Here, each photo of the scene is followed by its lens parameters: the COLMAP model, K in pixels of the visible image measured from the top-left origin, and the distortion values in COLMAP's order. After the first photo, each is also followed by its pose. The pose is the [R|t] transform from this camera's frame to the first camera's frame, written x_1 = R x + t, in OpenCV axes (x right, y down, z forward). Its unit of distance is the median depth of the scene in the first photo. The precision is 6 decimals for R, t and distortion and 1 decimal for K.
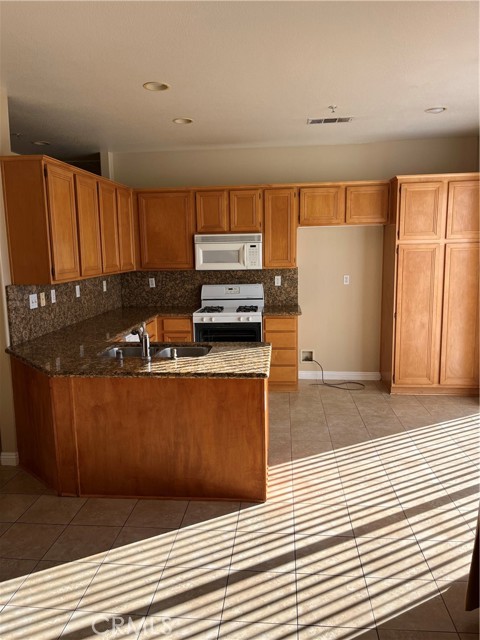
lens RADIAL K [[490.0, 0, 238.2], [0, 490.0, 321.2], [0, 0, 1]] dist [0.037902, -0.006937]
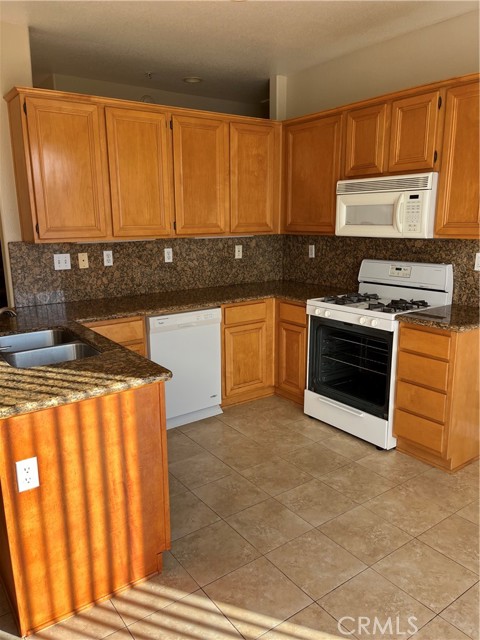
lens RADIAL K [[490.0, 0, 240.3], [0, 490.0, 320.5], [0, 0, 1]] dist [0.037902, -0.006937]
pose [[0.649578, 0.167738, -0.741561, 0.342740], [-0.113776, 0.985822, 0.123326, -0.059004], [0.751734, 0.004262, 0.659453, 0.469167]]
